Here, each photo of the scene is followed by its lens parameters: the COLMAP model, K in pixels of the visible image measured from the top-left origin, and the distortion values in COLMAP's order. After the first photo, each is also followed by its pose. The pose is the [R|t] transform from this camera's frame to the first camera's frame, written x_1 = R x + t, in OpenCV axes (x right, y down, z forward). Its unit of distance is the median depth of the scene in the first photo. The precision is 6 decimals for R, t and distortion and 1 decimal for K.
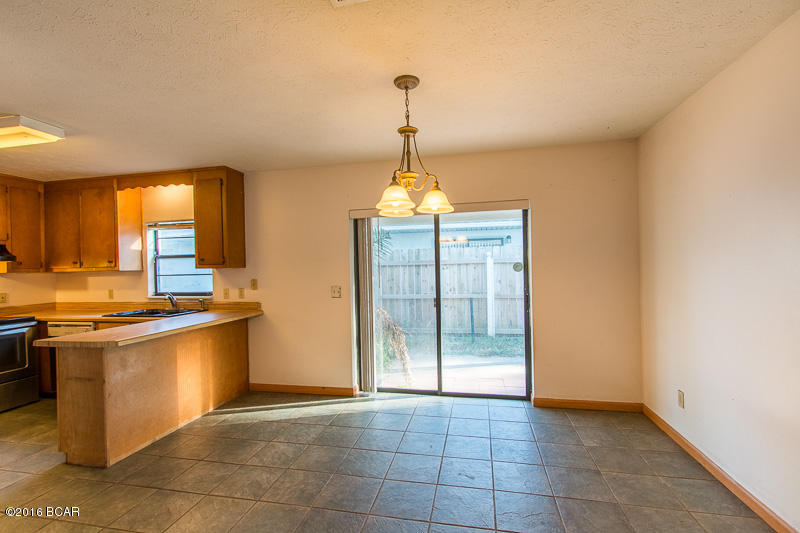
lens RADIAL K [[368.7, 0, 387.8], [0, 368.7, 266.2], [0, 0, 1]] dist [0.002443, 0.000060]
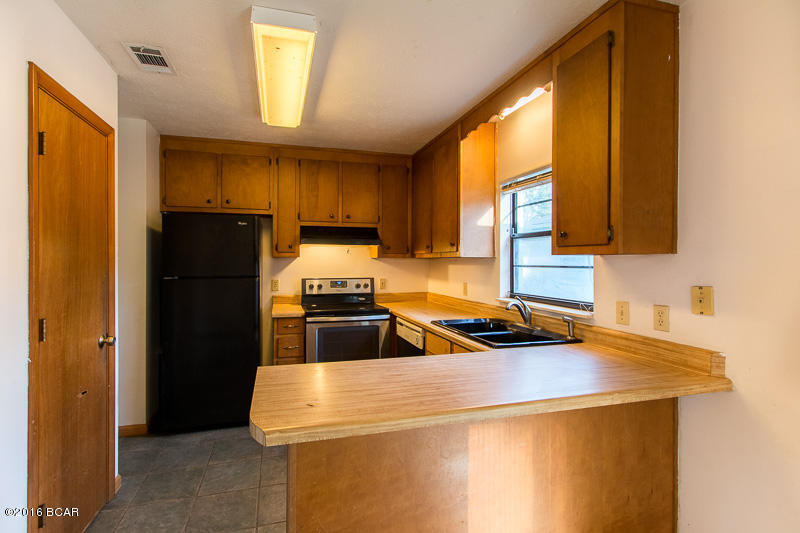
lens RADIAL K [[368.7, 0, 387.8], [0, 368.7, 266.2], [0, 0, 1]] dist [0.002443, 0.000060]
pose [[0.489197, 0.034326, -0.871498, -0.193198], [-0.007650, 0.999356, 0.035067, 0.005860], [0.872140, -0.010488, 0.489144, 0.540248]]
